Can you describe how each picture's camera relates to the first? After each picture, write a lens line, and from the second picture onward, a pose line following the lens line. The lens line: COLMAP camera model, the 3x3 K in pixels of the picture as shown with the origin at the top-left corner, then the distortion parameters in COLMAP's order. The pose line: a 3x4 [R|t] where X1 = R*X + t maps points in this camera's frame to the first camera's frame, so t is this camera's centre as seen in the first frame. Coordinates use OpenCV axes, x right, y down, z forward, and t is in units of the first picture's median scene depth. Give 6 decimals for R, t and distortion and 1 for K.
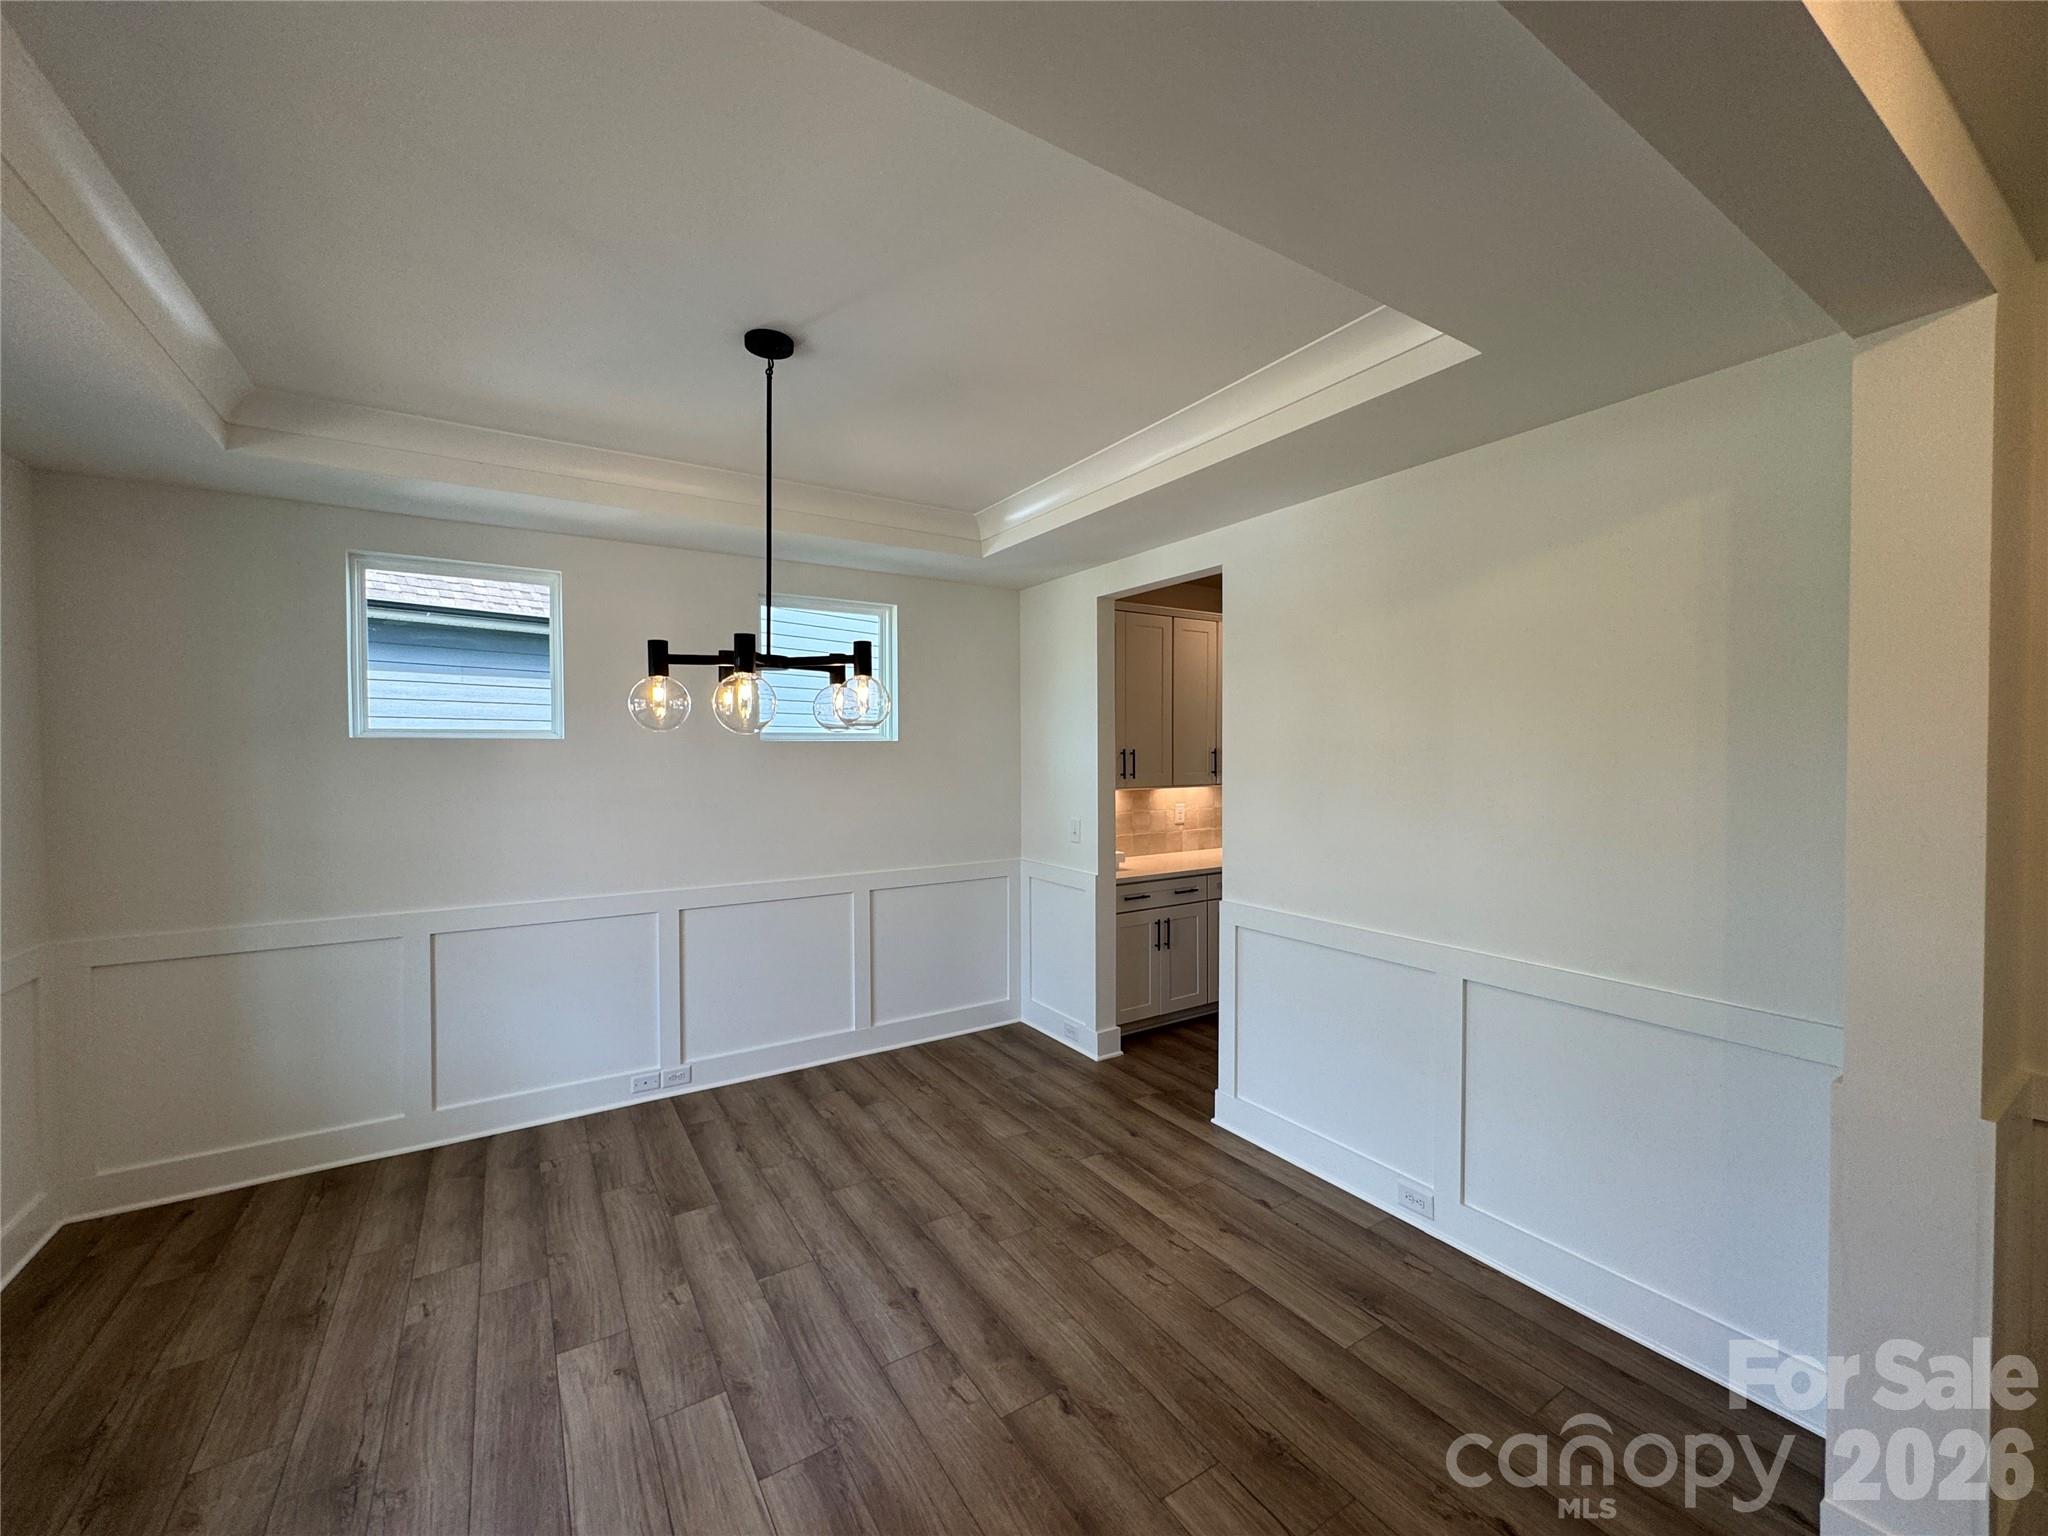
lens RADIAL K [[816.6, 0, 1019.8], [0, 816.6, 763.0], [0, 0, 1]] dist [-0.004105, 0.000720]
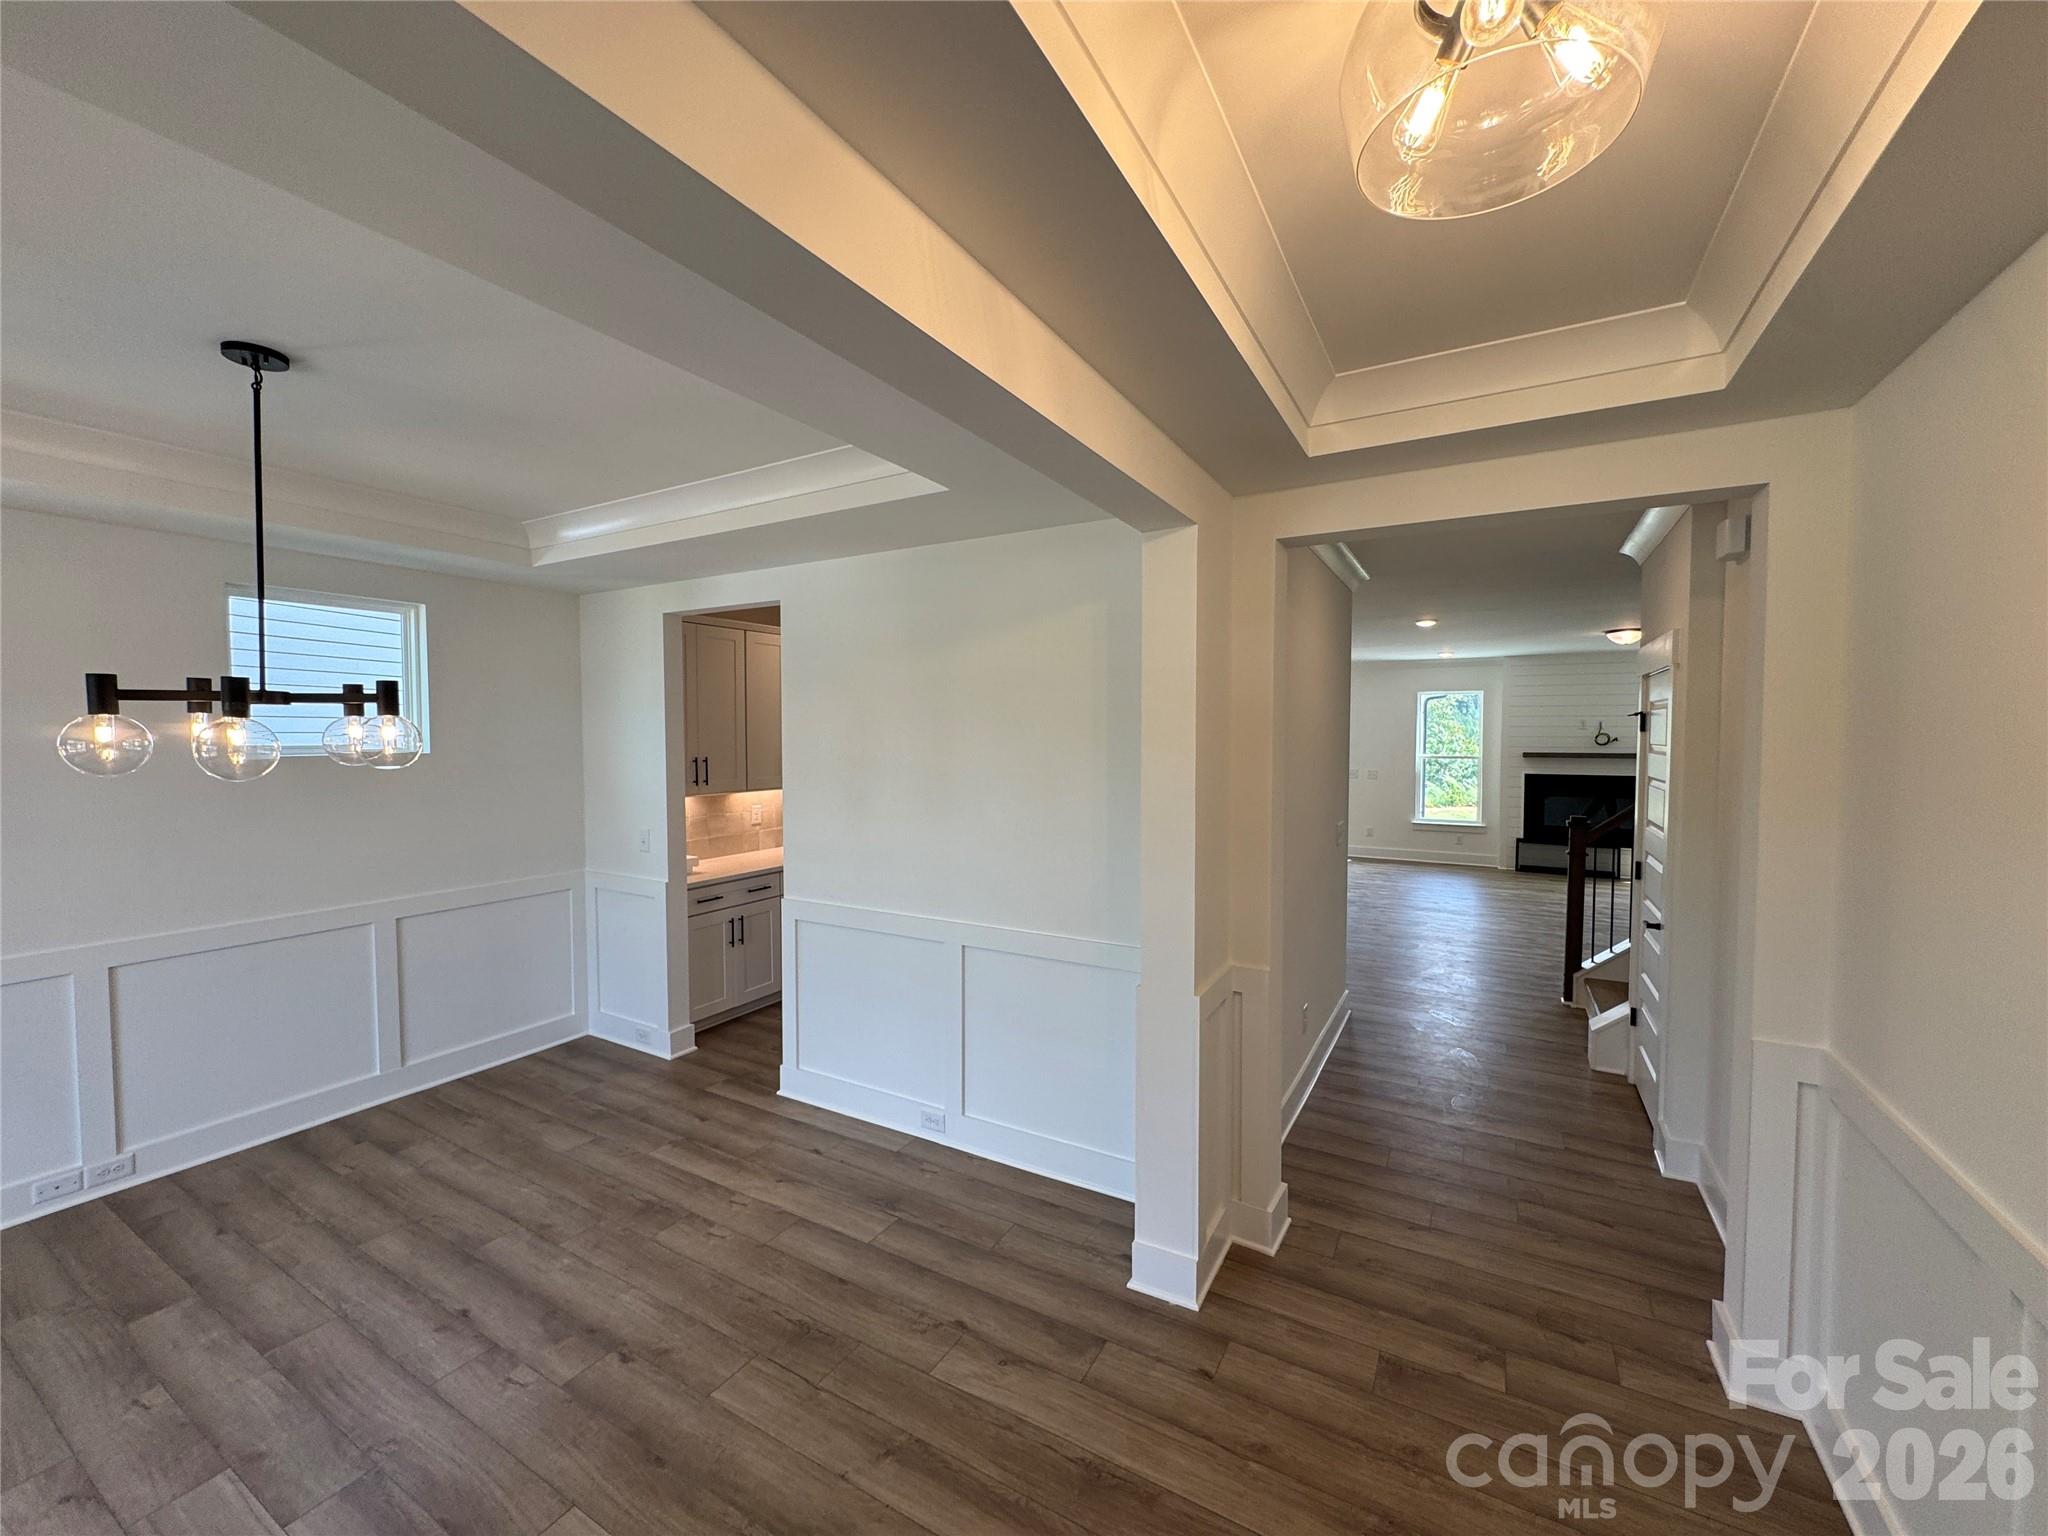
lens RADIAL K [[816.6, 0, 1020.4], [0, 816.6, 766.8], [0, 0, 1]] dist [-0.004105, 0.000720]
pose [[0.886590, -0.016016, 0.462278, 0.023577], [0.004796, 0.999665, 0.025436, -0.049358], [-0.462531, -0.020334, 0.886370, -0.182493]]
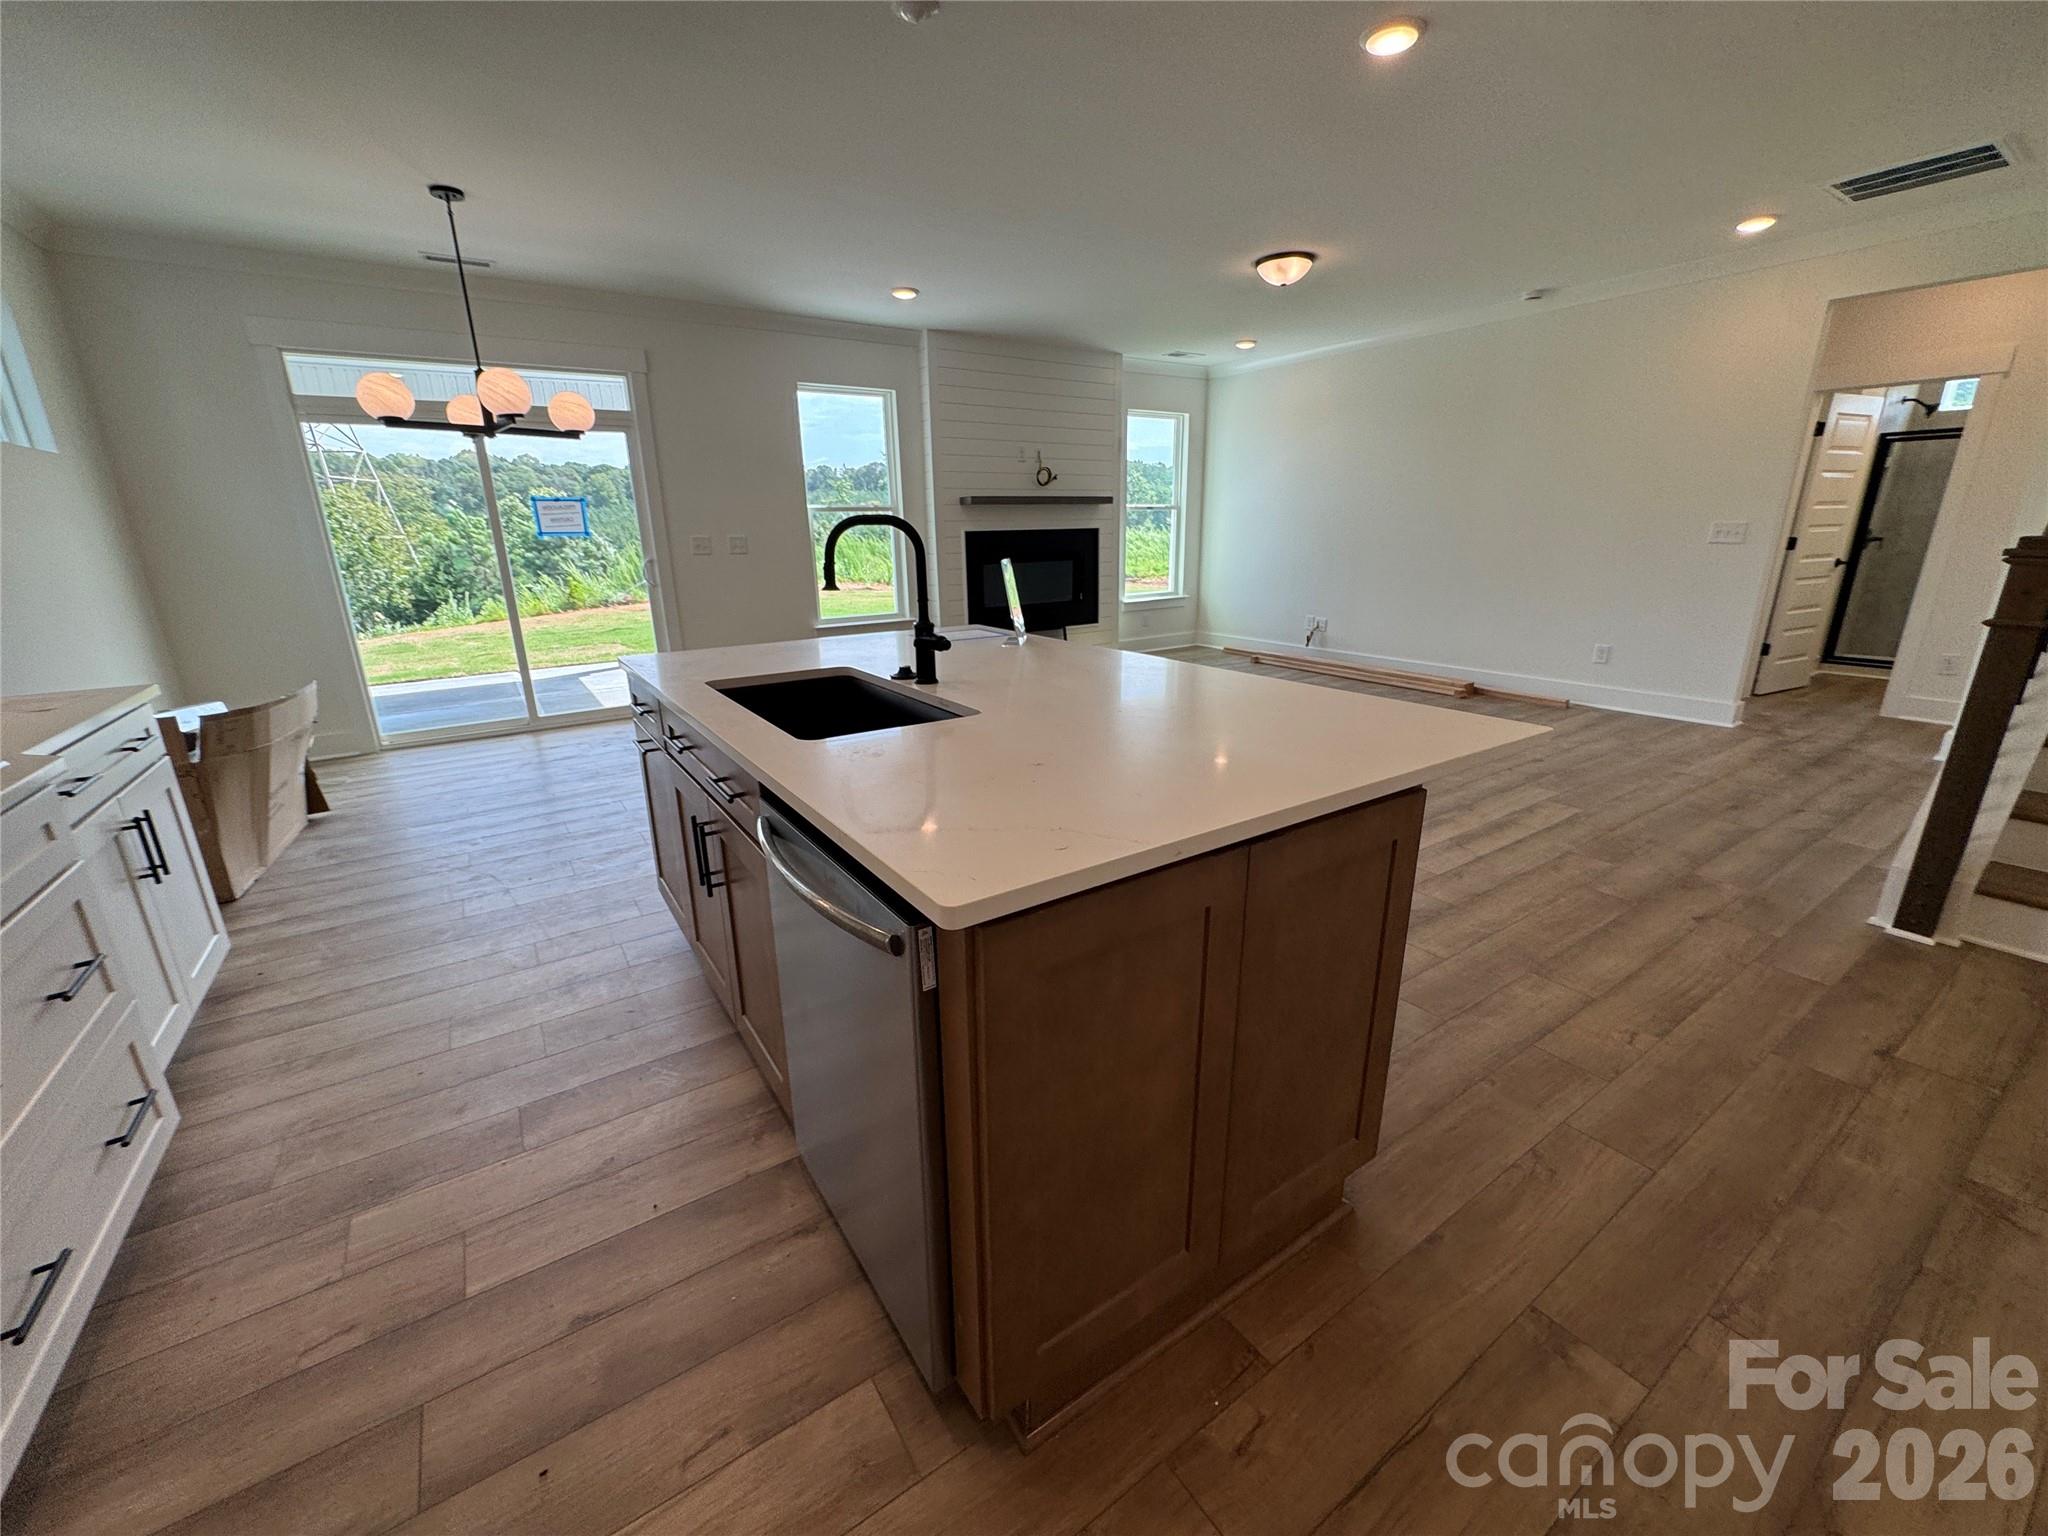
lens RADIAL K [[816.6, 0, 1021.0], [0, 816.6, 767.7], [0, 0, 1]] dist [-0.004105, 0.000720]
pose [[-0.019915, -0.283149, 0.958869, 1.224433], [0.033012, 0.958350, 0.283682, 0.077659], [-0.999257, 0.037304, -0.009739, 1.904502]]
